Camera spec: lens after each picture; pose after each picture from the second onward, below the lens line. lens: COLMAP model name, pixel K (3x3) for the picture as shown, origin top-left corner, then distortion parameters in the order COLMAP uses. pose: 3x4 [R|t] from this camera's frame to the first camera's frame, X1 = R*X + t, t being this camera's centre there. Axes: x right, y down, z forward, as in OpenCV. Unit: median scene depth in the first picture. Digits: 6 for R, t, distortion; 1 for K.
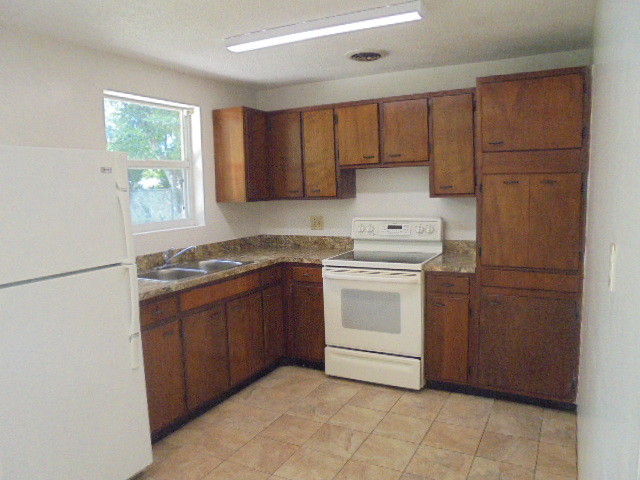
lens RADIAL K [[490.0, 0, 319.9], [0, 490.0, 242.8], [0, 0, 1]] dist [-0.096089, 0.074946]
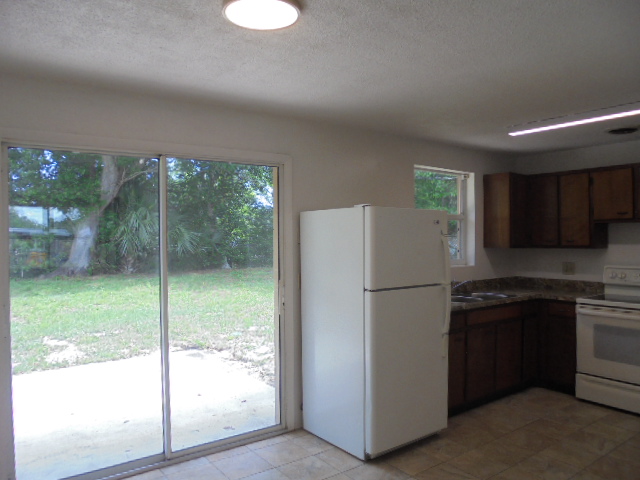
lens RADIAL K [[490.0, 0, 319.9], [0, 490.0, 242.8], [0, 0, 1]] dist [-0.096089, 0.074946]
pose [[0.904693, 0.031228, -0.424918, -0.066956], [-0.072746, 0.993988, -0.081833, 0.039873], [0.419808, 0.104945, 0.901525, -0.319381]]
